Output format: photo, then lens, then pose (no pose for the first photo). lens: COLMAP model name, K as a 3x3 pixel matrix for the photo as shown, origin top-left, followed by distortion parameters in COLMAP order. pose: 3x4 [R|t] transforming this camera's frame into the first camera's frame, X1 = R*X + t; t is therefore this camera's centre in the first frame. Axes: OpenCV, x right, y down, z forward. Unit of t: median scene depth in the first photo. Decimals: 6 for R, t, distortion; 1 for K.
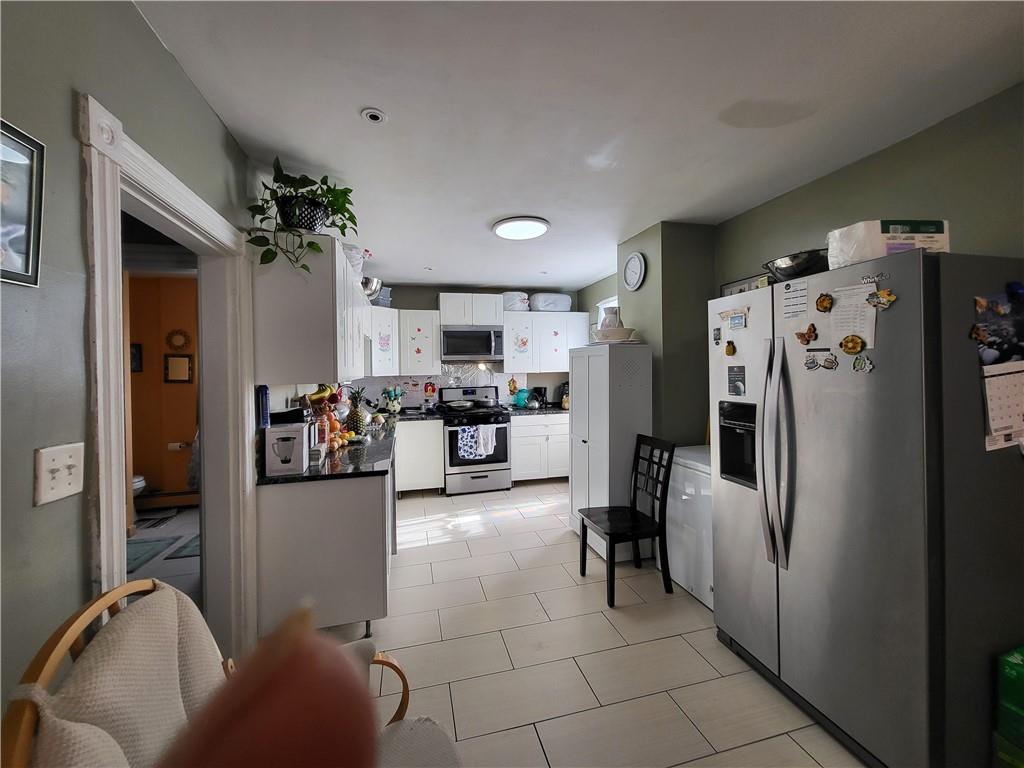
lens RADIAL K [[404.6, 0, 511.6], [0, 404.6, 373.6], [0, 0, 1]] dist [0.000081, -0.000013]
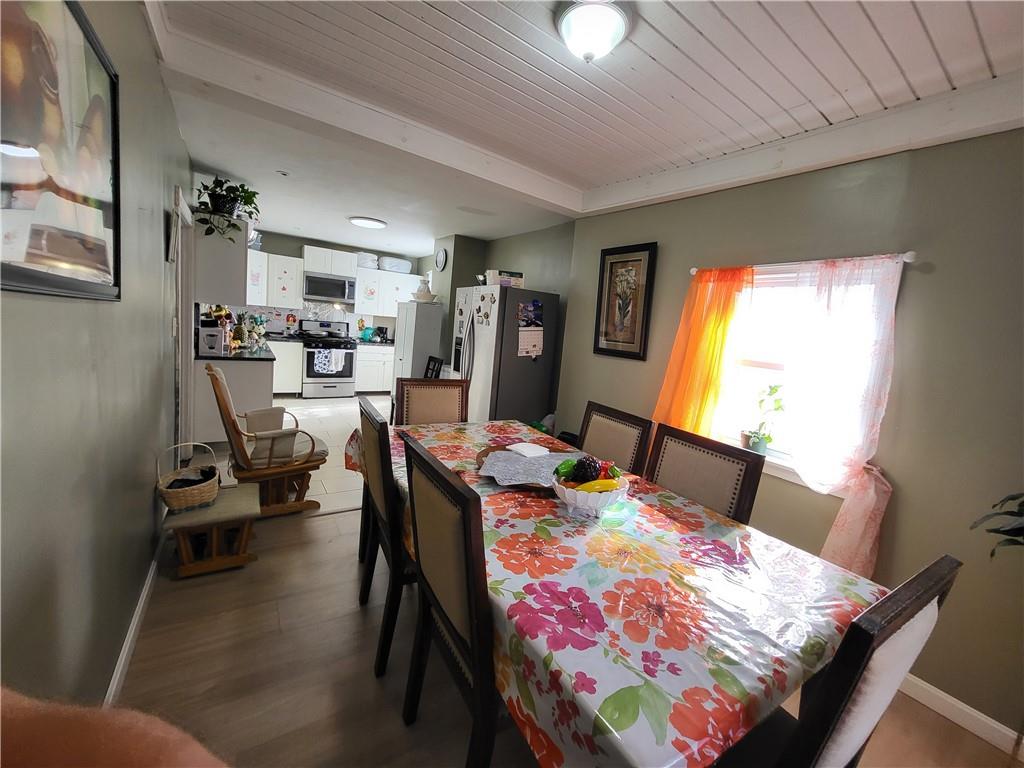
lens RADIAL K [[404.6, 0, 512.8], [0, 404.6, 370.4], [0, 0, 1]] dist [0.000081, -0.000013]
pose [[0.939836, 0.065834, 0.335223, 0.061005], [-0.103129, 0.990152, 0.094678, 0.007705], [-0.325688, -0.123553, 0.937370, -0.728548]]
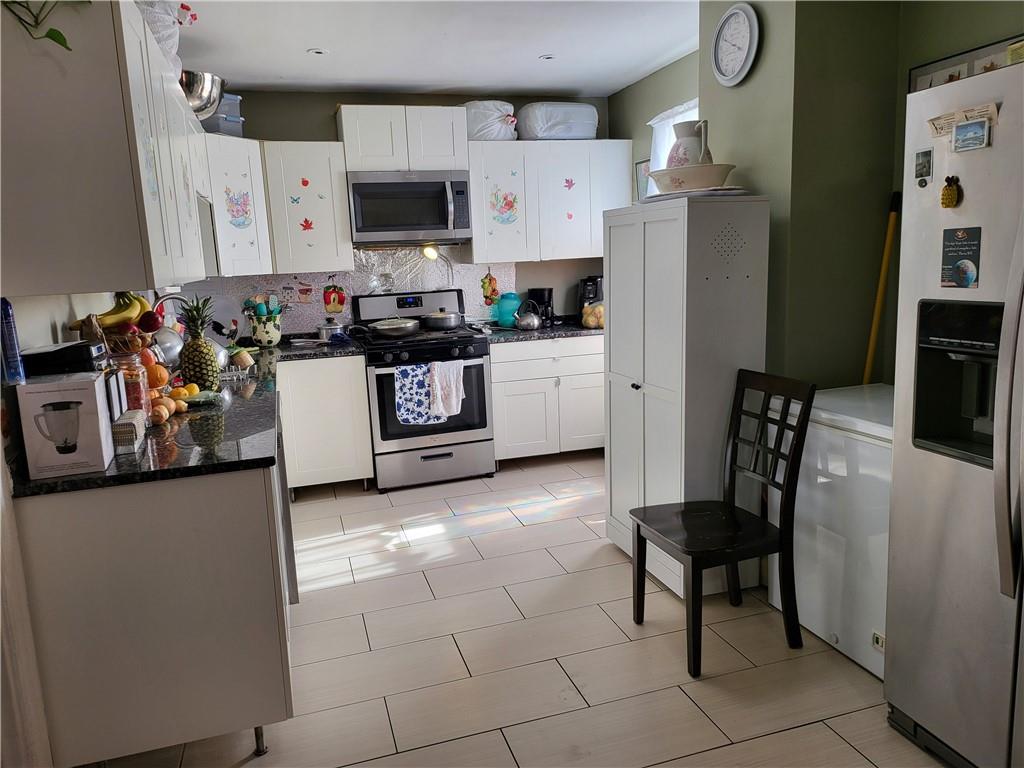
lens RADIAL K [[721.5, 0, 503.3], [0, 721.5, 384.6], [0, 0, 1]] dist [0.061617, -0.062924]
pose [[0.998685, -0.037173, 0.035313, -0.030196], [0.030997, 0.986355, 0.161690, 0.005171], [-0.040841, -0.160383, 0.986210, 0.062973]]
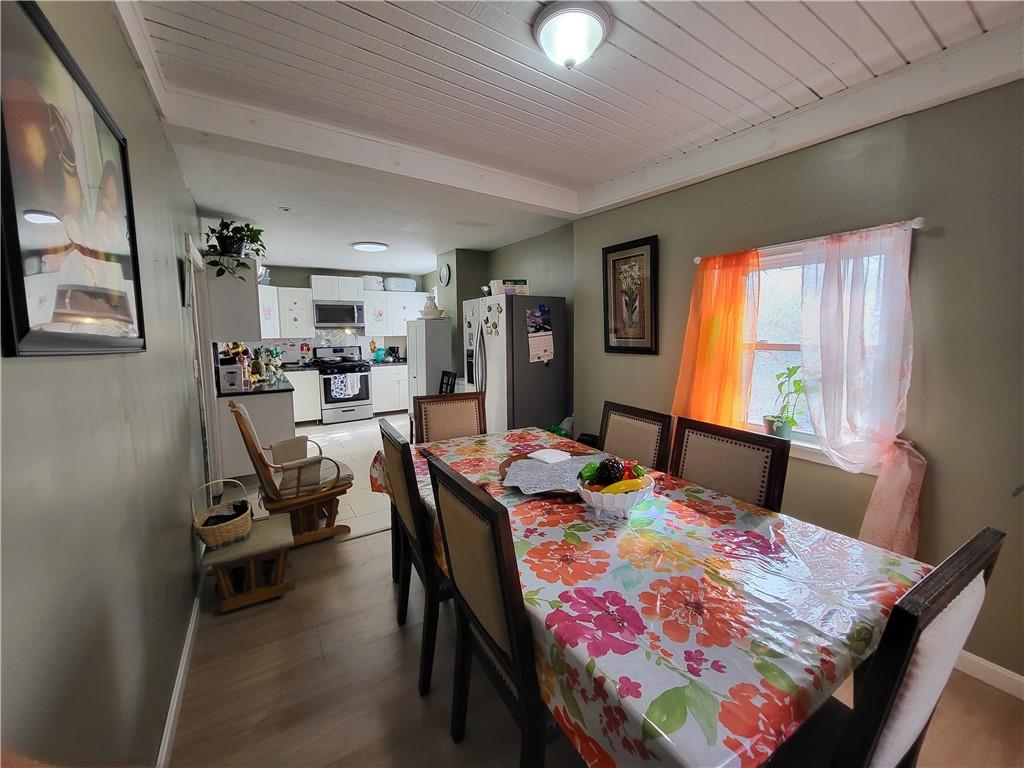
lens RADIAL K [[404.6, 0, 512.8], [0, 404.6, 369.9], [0, 0, 1]] dist [0.000081, -0.000013]
pose [[0.952319, -0.023701, 0.304183, 0.059529], [-0.000737, 0.996797, 0.079974, 0.003591], [-0.305104, -0.076385, 0.949251, -0.731913]]
